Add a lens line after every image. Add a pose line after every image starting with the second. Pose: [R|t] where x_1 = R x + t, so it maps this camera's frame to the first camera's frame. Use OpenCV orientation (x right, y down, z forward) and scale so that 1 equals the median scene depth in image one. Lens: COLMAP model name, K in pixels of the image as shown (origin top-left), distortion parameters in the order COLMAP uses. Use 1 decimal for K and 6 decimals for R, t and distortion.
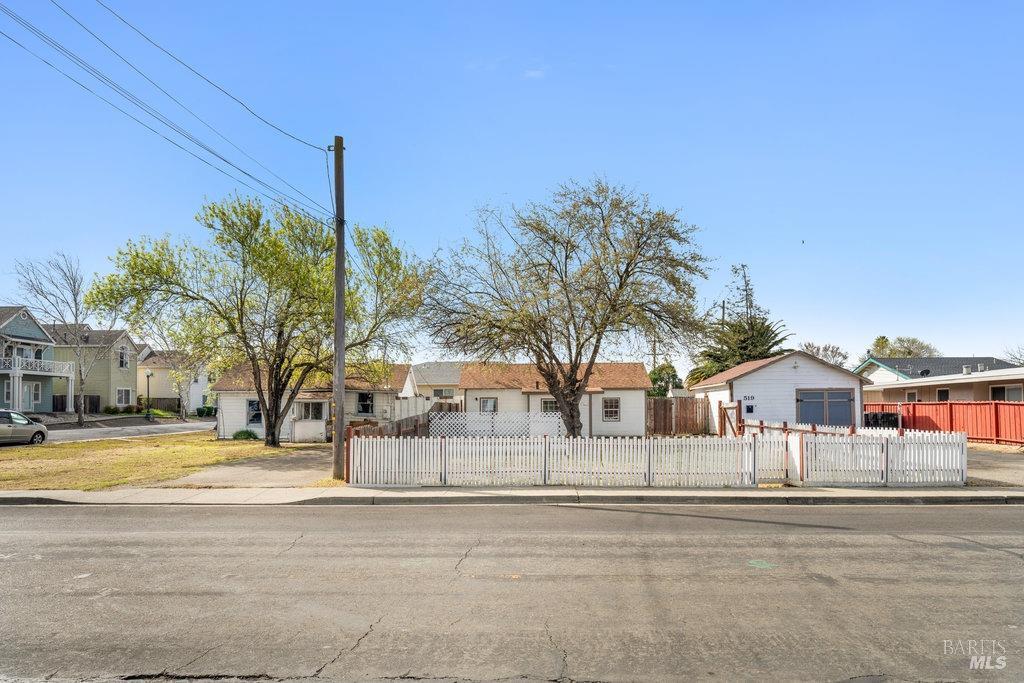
lens RADIAL K [[620.2, 0, 510.7], [0, 620.2, 403.8], [0, 0, 1]] dist [0.004292, 0.001362]
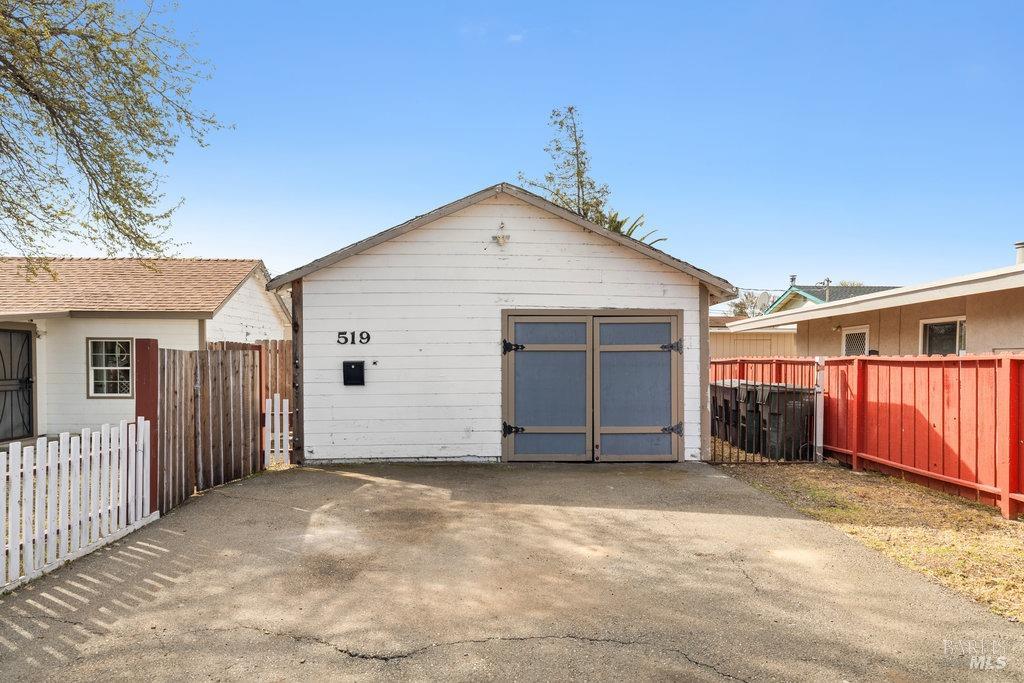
lens RADIAL K [[601.9, 0, 515.3], [0, 601.9, 366.1], [0, 0, 1]] dist [0.004396, 0.000343]
pose [[0.998173, 0.008310, 0.059844, 0.444739], [-0.009375, 0.999802, 0.017530, -0.001029], [-0.059687, -0.018059, 0.998054, 0.689640]]
